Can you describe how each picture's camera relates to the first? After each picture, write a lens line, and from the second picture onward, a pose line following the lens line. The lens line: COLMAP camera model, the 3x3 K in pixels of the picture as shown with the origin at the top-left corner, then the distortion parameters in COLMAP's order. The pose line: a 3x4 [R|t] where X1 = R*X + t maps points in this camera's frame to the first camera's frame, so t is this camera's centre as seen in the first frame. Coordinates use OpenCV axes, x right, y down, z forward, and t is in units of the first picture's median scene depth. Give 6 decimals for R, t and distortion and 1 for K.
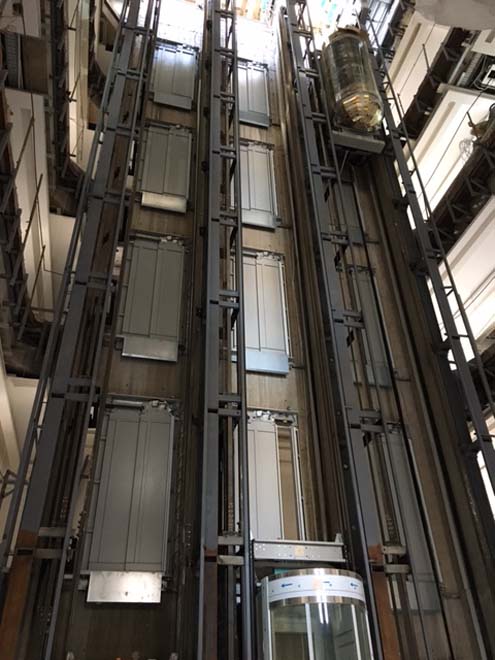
lens RADIAL K [[558.2, 0, 249.3], [0, 558.2, 330.0], [0, 0, 1]] dist [0.083627, -0.110157]
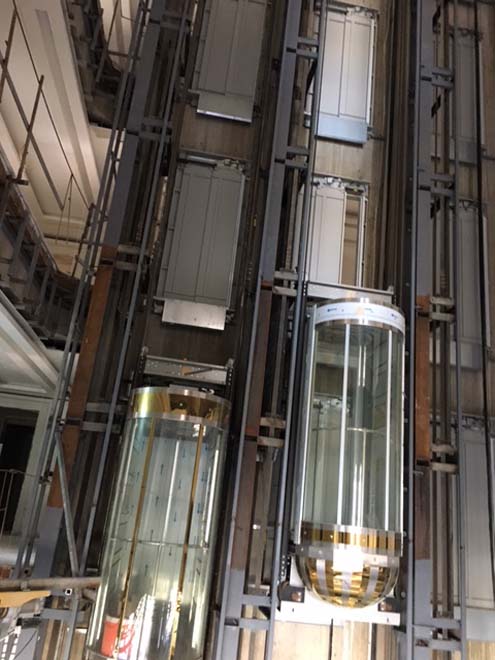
lens RADIAL K [[558.2, 0, 247.5], [0, 558.2, 328.5], [0, 0, 1]] dist [0.083627, -0.110157]
pose [[0.985674, 0.090462, -0.142348, 0.043514], [-0.043252, 0.951343, 0.305084, 0.111145], [0.163021, -0.294557, 0.941627, -0.048993]]
